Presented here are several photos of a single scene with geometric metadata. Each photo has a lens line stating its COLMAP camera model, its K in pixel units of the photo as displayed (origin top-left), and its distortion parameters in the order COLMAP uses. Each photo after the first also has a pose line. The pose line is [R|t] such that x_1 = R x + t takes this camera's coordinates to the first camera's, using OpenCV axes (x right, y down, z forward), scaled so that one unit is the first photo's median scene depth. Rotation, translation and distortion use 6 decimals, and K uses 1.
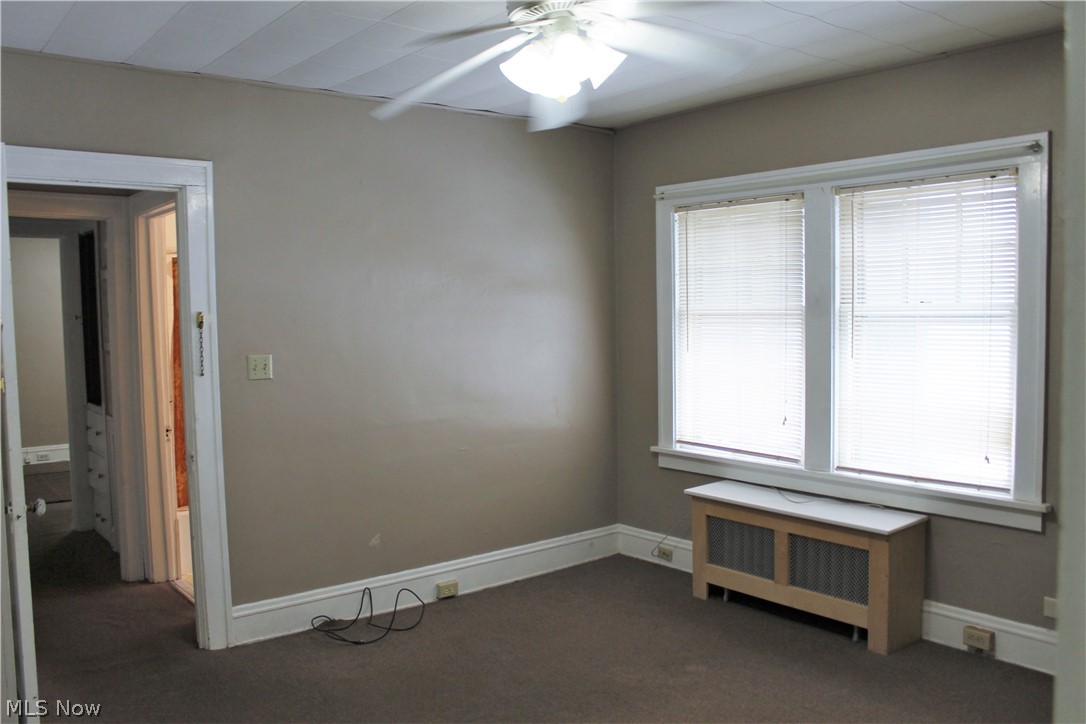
lens RADIAL K [[913.8, 0, 562.7], [0, 913.8, 362.8], [0, 0, 1]] dist [-0.208875, 0.185445]
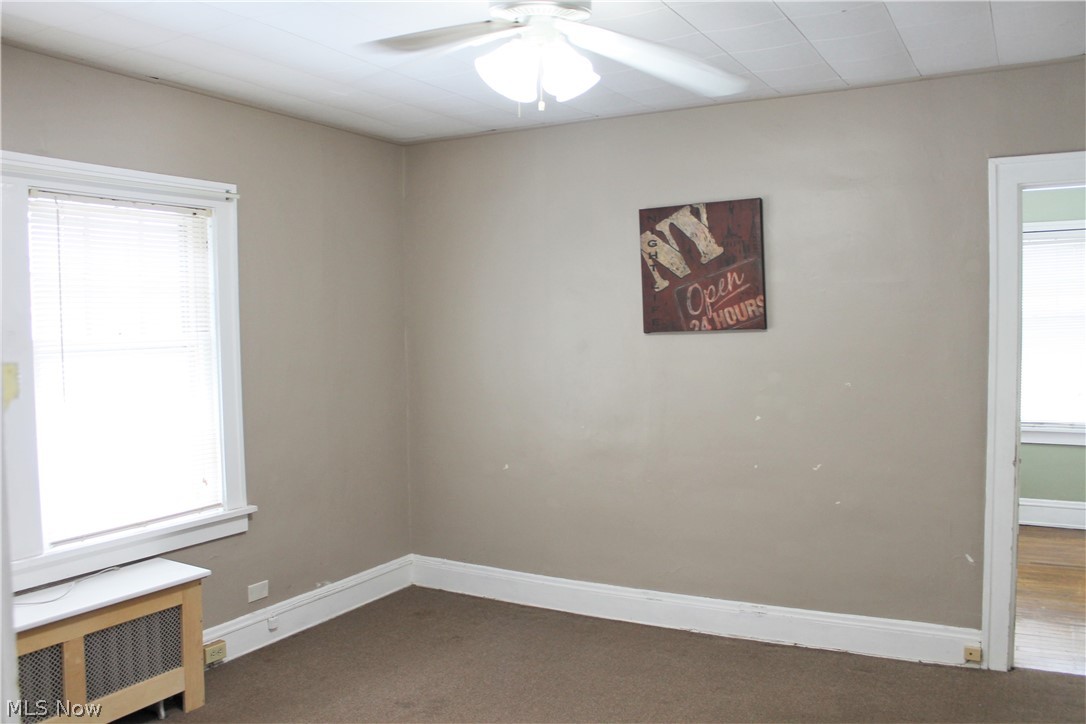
lens RADIAL K [[913.8, 0, 562.7], [0, 913.8, 362.8], [0, 0, 1]] dist [-0.208875, 0.185445]
pose [[-0.387771, -0.027020, 0.921360, -0.630532], [0.073215, 0.995509, 0.060008, -0.061358], [-0.918843, 0.090727, -0.384051, 0.961777]]
